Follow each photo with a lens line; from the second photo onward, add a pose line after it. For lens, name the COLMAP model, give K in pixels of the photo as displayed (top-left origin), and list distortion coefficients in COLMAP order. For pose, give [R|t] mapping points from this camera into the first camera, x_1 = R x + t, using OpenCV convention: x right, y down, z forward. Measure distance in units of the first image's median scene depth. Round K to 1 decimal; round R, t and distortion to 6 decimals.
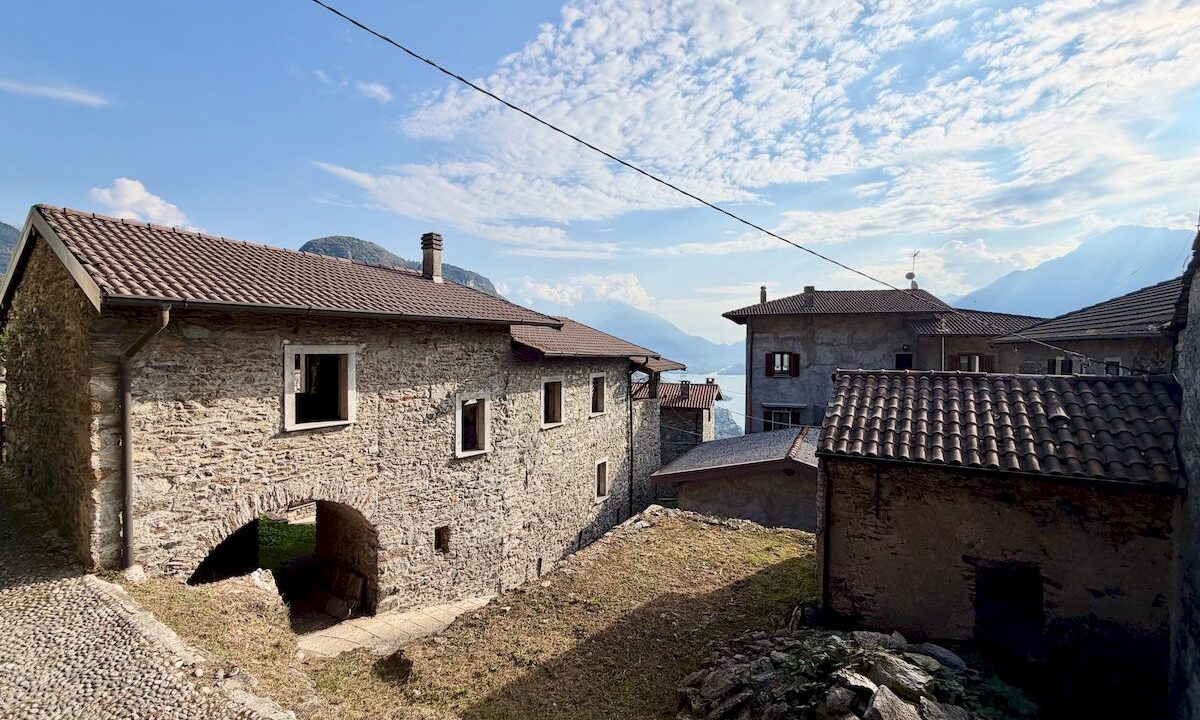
lens RADIAL K [[497.9, 0, 598.4], [0, 497.9, 359.8], [0, 0, 1]] dist [0.000799, 0.000089]
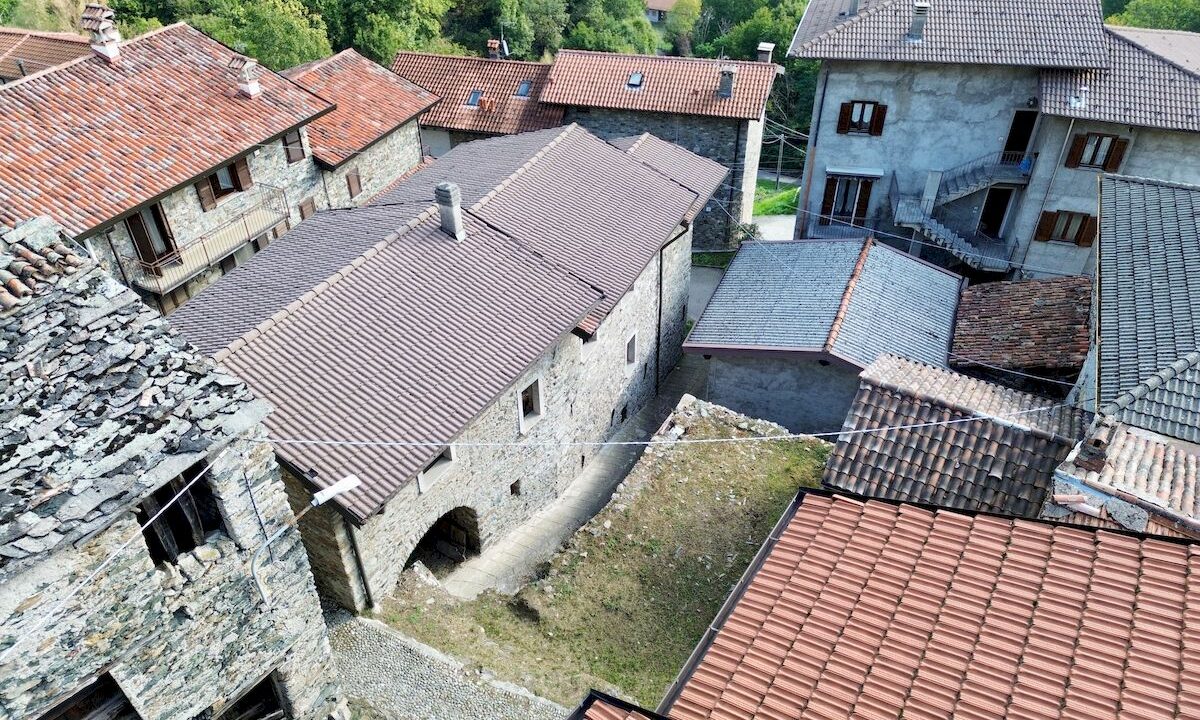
lens RADIAL K [[849.4, 0, 603.9], [0, 849.4, 356.6], [0, 0, 1]] dist [0.080948, -0.083342]
pose [[0.998347, -0.042432, 0.038762, -0.184634], [0.010950, 0.802540, 0.596497, -1.224725], [-0.056418, -0.595087, 0.801679, -0.506217]]
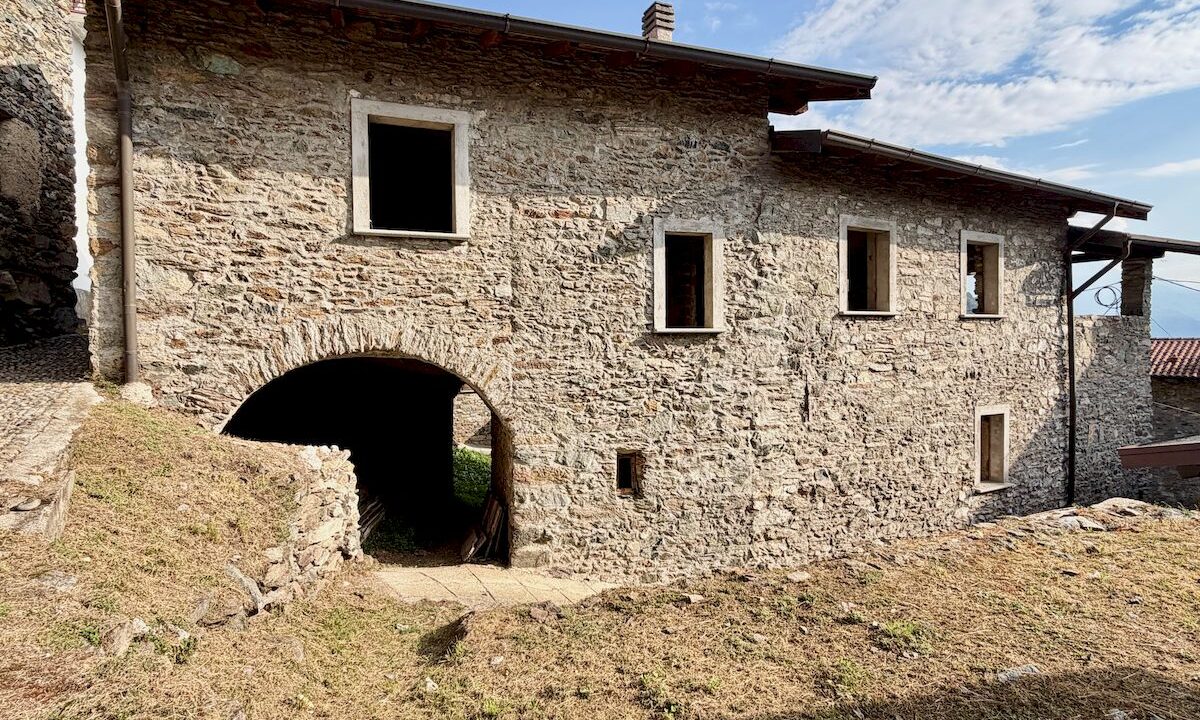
lens RADIAL K [[631.7, 0, 600.0], [0, 631.7, 360.0], [0, 0, 1]] dist [-0.000540, 0.002260]
pose [[0.819511, 0.000814, -0.573063, 0.080997], [0.003058, 0.999979, 0.005794, 0.251180], [0.573055, -0.006501, 0.819491, 0.426003]]
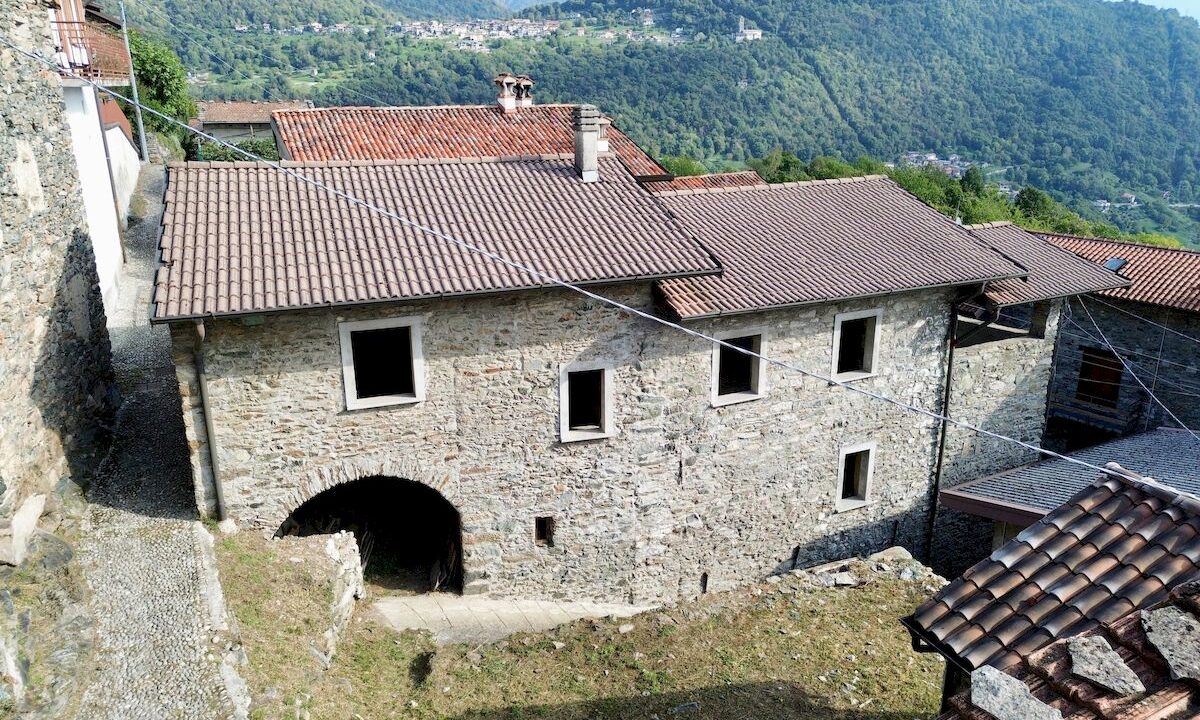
lens RADIAL K [[842.6, 0, 601.4], [0, 842.6, 356.7], [0, 0, 1]] dist [0.129718, -0.237563]
pose [[0.804430, 0.170508, -0.569051, 0.567519], [-0.002494, 0.958883, 0.283791, -0.349994], [0.594042, -0.226870, 0.771780, 0.037811]]
